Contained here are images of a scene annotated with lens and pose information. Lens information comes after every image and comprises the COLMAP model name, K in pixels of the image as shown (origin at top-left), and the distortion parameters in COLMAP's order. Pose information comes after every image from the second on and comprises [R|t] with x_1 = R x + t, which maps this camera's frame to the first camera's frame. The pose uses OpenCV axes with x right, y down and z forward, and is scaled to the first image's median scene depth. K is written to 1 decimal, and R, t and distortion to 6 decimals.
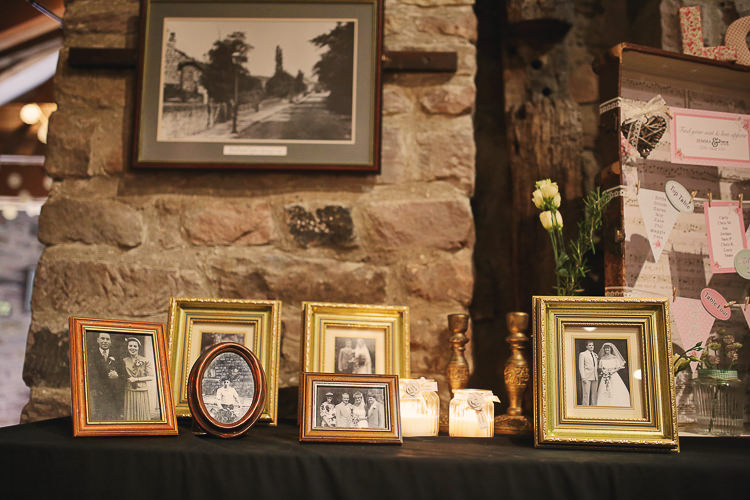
lens RADIAL K [[728.6, 0, 375.0], [0, 728.6, 250.0], [0, 0, 1]] dist [-0.065644, 0.118600]
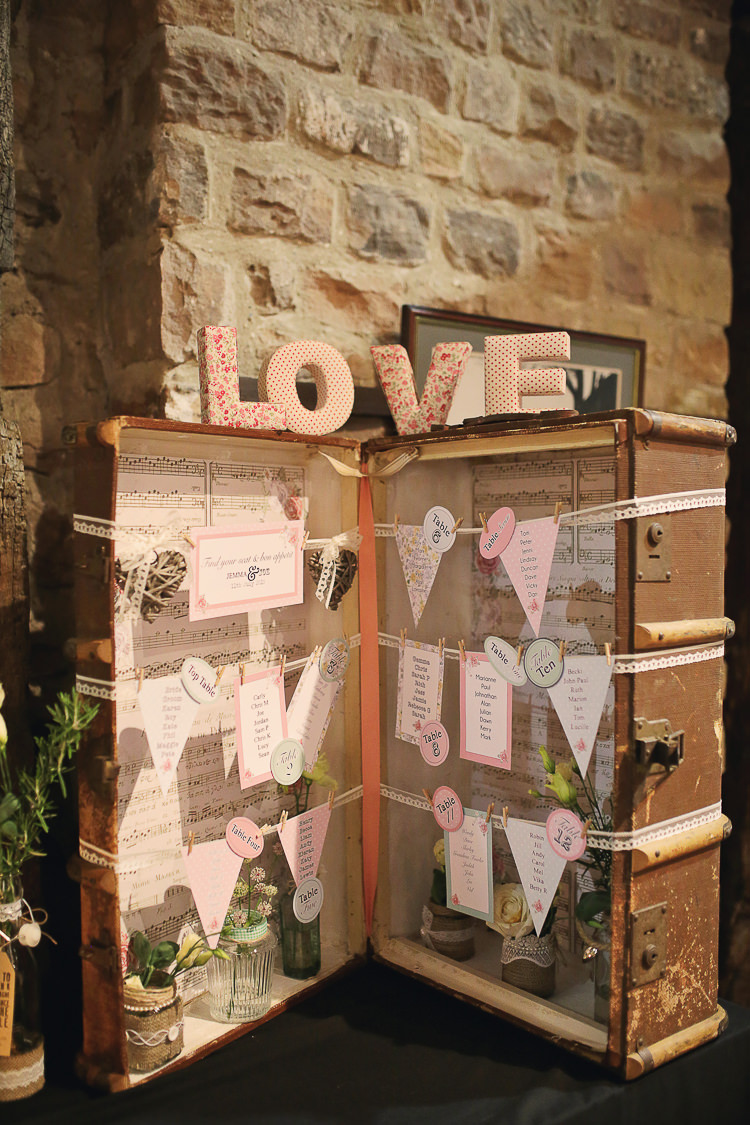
lens RADIAL K [[1092.9, 0, 375.0], [0, 1092.9, 562.5], [0, 0, 1]] dist [-0.065644, 0.118600]
pose [[0.797106, -0.048373, 0.601899, -0.012584], [-0.075897, 0.980855, 0.179340, -0.336123], [-0.599051, -0.188636, 0.778174, 0.202212]]
